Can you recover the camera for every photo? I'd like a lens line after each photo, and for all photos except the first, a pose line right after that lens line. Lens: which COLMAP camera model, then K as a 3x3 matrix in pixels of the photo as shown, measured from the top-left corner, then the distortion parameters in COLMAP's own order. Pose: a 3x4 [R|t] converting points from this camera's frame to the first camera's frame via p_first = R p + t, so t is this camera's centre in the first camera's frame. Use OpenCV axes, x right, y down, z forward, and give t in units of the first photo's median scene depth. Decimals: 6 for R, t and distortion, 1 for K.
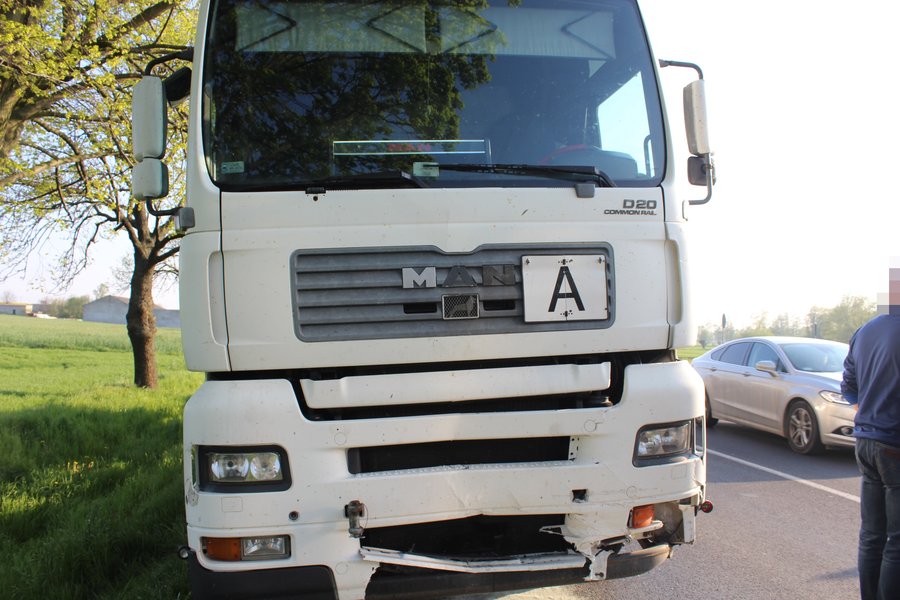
lens RADIAL K [[745.8, 0, 450.0], [0, 745.8, 300.0], [0, 0, 1]] dist [-0.171871, 0.146541]
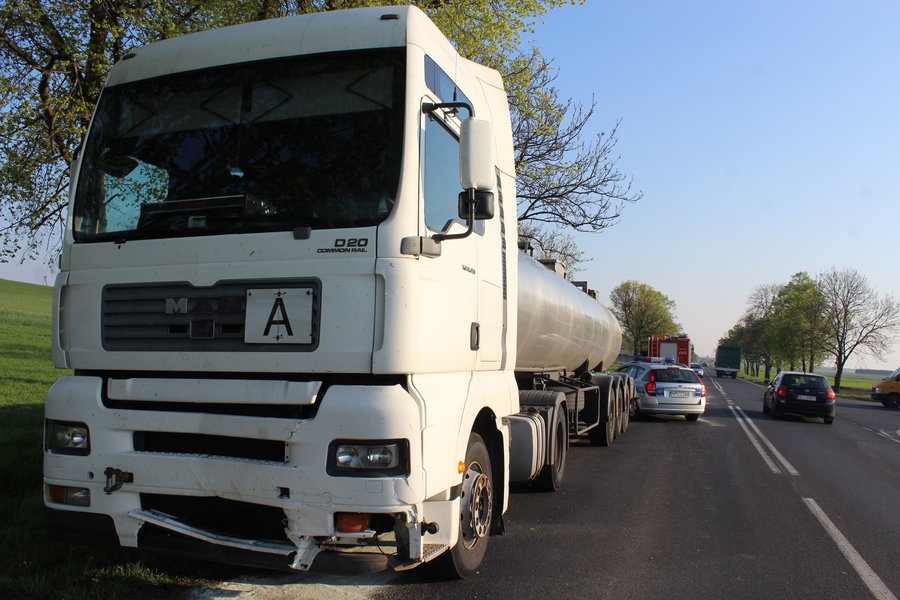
lens RADIAL K [[745.8, 0, 450.0], [0, 745.8, 300.0], [0, 0, 1]] dist [-0.171871, 0.146541]
pose [[0.902975, 0.010339, -0.429569, 0.915254], [-0.023187, 0.999426, -0.024686, -0.019070], [0.429067, 0.032251, 0.902697, 0.047234]]
